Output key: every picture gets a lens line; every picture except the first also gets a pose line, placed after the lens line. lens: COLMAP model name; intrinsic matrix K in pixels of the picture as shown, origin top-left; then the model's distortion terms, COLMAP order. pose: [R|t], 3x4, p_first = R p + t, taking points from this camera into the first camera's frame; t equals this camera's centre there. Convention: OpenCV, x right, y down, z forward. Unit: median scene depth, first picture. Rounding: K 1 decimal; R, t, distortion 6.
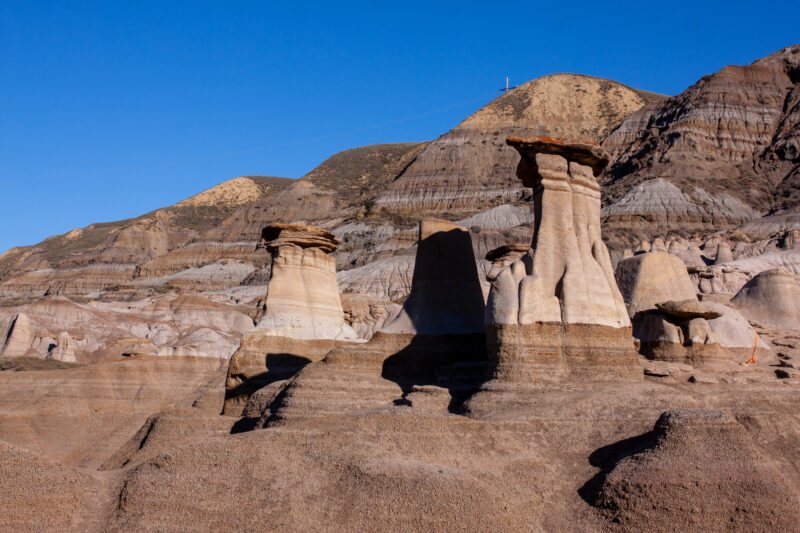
lens RADIAL K [[1393.8, 0, 400.0], [0, 1393.8, 266.5], [0, 0, 1]] dist [-0.016768, 0.238869]
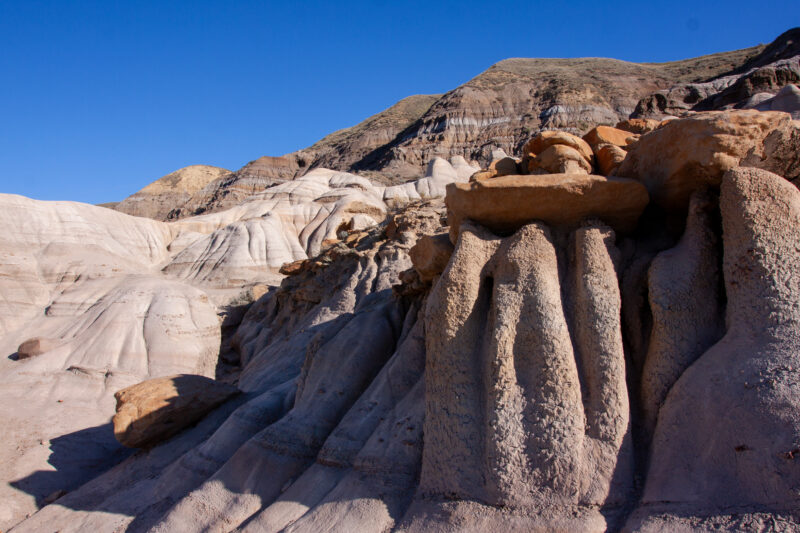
lens RADIAL K [[621.6, 0, 400.0], [0, 621.6, 266.5], [0, 0, 1]] dist [-0.093524, 0.053861]
pose [[0.939192, -0.011473, 0.343200, 0.135202], [0.010739, 0.999934, 0.004039, -0.000921], [-0.343223, -0.000107, 0.939254, 0.195318]]
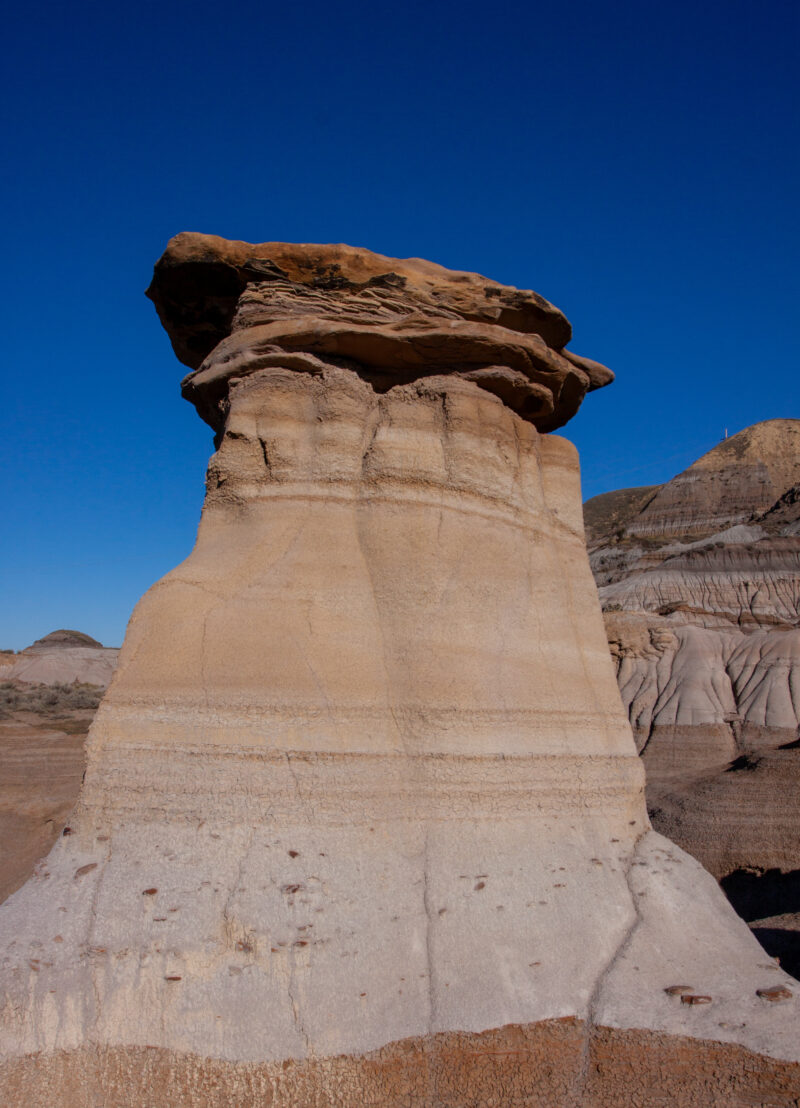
lens RADIAL K [[997.3, 0, 394.0], [0, 997.3, 601.8], [0, 0, 1]] dist [-0.080975, 0.006555]
pose [[0.969132, -0.040504, -0.243192, -0.006163], [0.043283, 0.999044, 0.006094, 0.001899], [0.242712, -0.016432, 0.969959, 0.136894]]
